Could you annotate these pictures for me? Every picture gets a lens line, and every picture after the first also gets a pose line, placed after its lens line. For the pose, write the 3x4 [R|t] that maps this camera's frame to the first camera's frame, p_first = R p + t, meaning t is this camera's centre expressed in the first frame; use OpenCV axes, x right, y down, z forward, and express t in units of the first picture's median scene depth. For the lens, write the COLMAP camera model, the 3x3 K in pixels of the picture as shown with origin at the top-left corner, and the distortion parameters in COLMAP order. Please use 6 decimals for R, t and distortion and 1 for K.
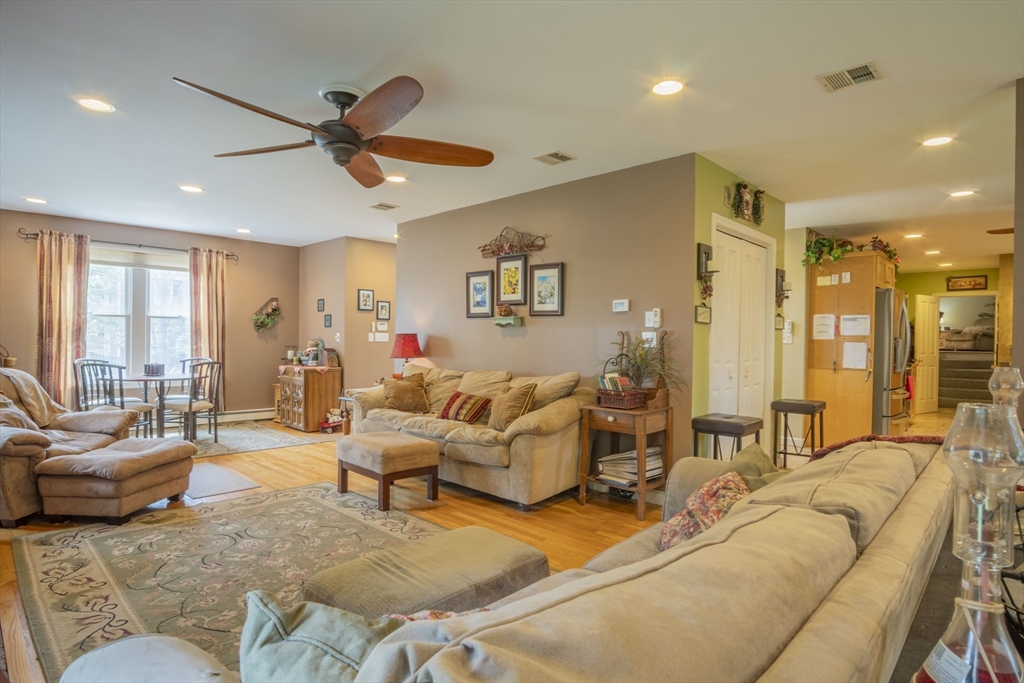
lens RADIAL K [[557.4, 0, 505.6], [0, 557.4, 345.5], [0, 0, 1]] dist [-0.039892, 0.013614]
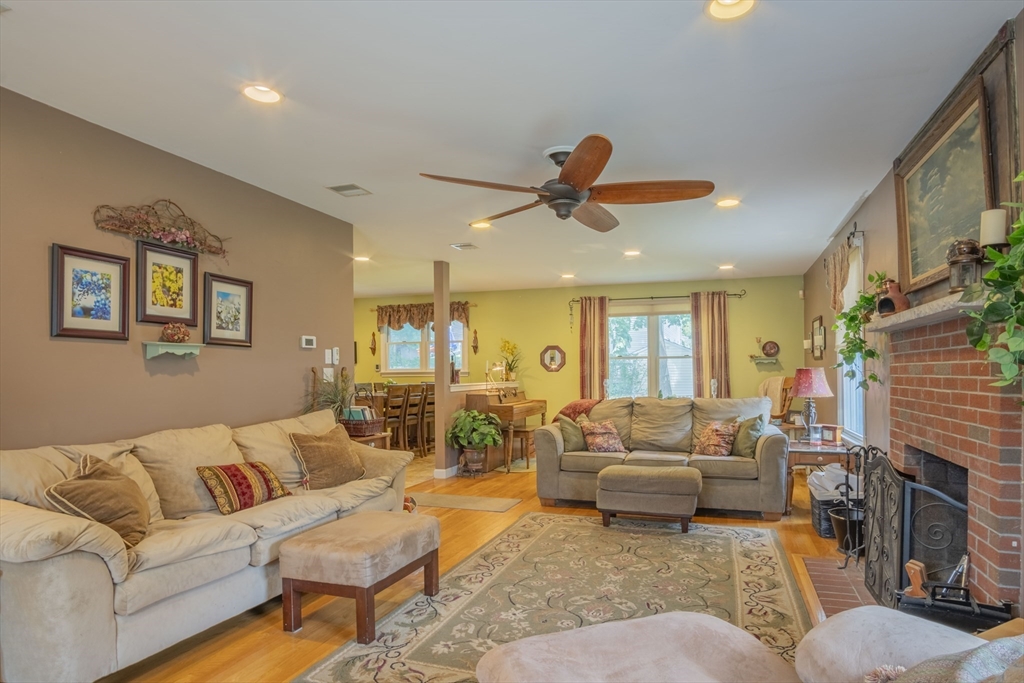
lens RADIAL K [[570.5, 0, 548.5], [0, 570.5, 376.7], [0, 0, 1]] dist [-0.023620, 0.001783]
pose [[-0.458920, -0.012455, 0.888390, -0.786354], [0.013876, 0.999679, 0.021183, -0.021512], [-0.888369, 0.022048, -0.458600, 0.947739]]
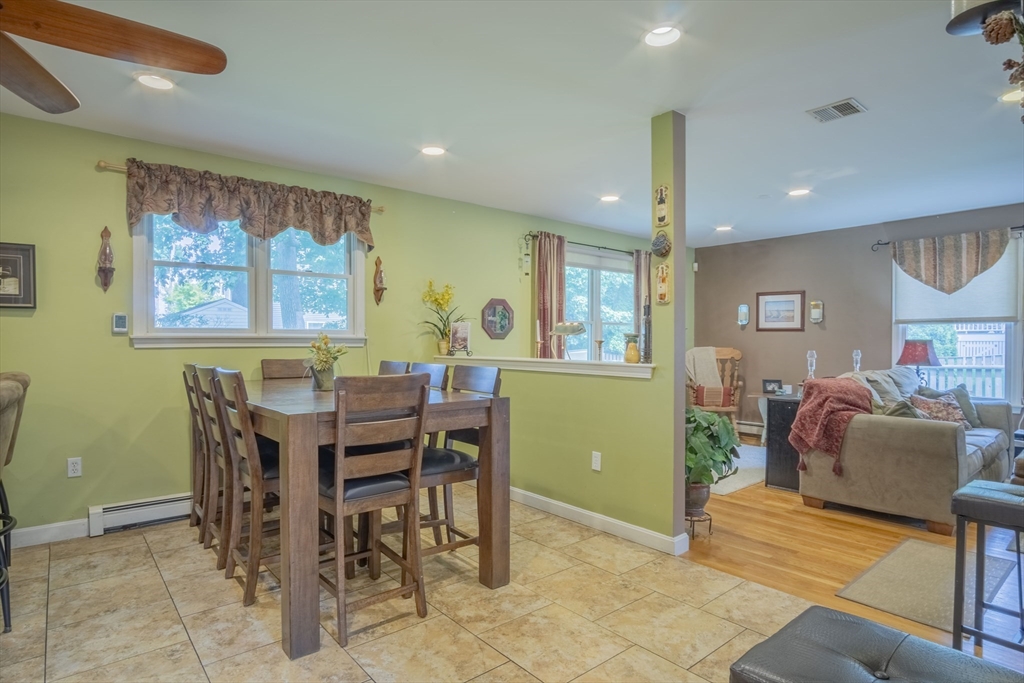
lens RADIAL K [[557.4, 0, 505.6], [0, 557.4, 345.5], [0, 0, 1]] dist [-0.039892, 0.013614]
pose [[-0.994698, -0.014185, 0.101854, 0.657531], [-0.011803, 0.999643, 0.023949, -0.013677], [-0.102158, 0.022620, -0.994511, 1.225078]]
